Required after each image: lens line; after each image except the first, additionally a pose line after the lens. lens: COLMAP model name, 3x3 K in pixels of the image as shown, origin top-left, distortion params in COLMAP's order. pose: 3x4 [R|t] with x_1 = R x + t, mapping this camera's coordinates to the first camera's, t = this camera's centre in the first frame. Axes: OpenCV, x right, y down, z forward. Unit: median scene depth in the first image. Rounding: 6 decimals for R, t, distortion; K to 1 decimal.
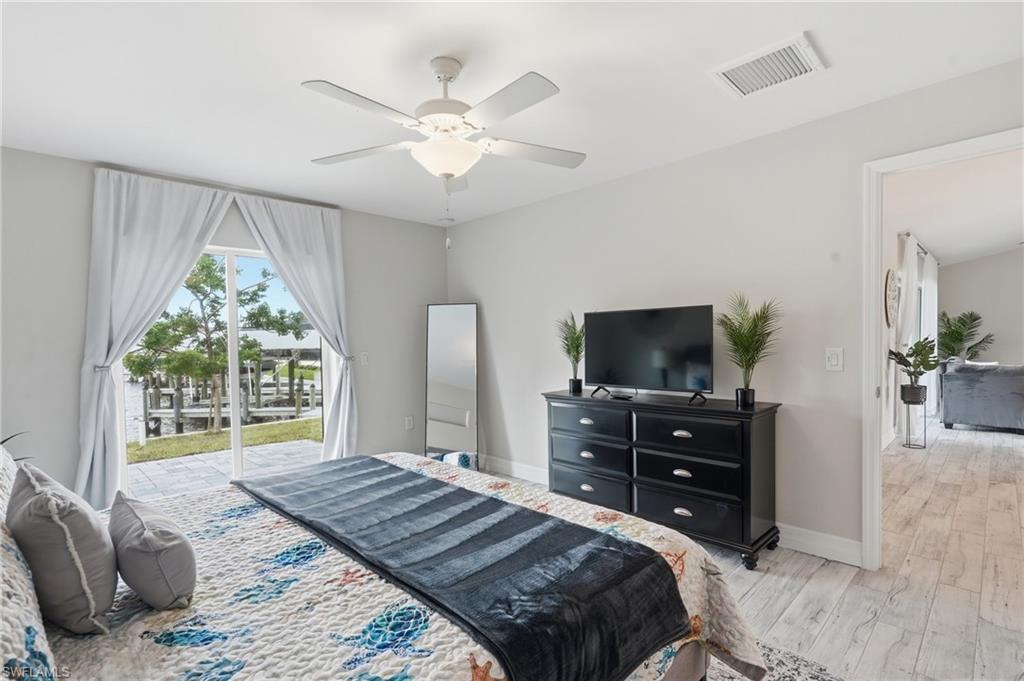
lens RADIAL K [[477.8, 0, 512.0], [0, 477.8, 340.5], [0, 0, 1]] dist [0.002431, 0.000354]
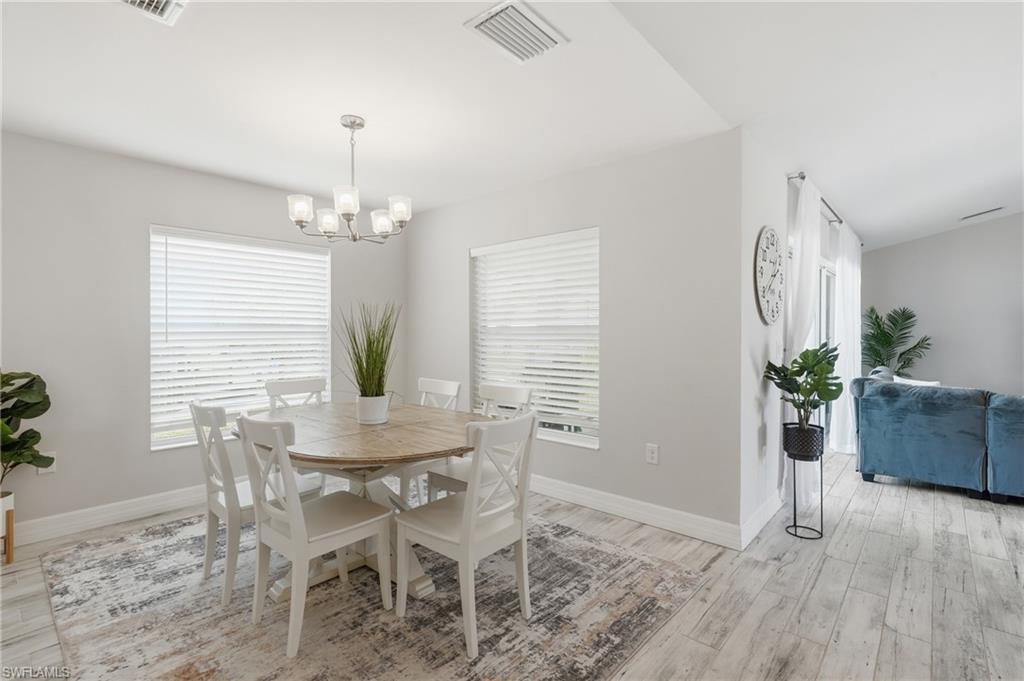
lens RADIAL K [[468.8, 0, 511.3], [0, 468.8, 322.4], [0, 0, 1]] dist [0.001209, 0.000309]
pose [[0.997969, 0.017374, 0.061294, 0.383961], [-0.015811, 0.999539, -0.025906, -0.008698], [-0.061716, 0.024884, 0.997784, 0.387312]]
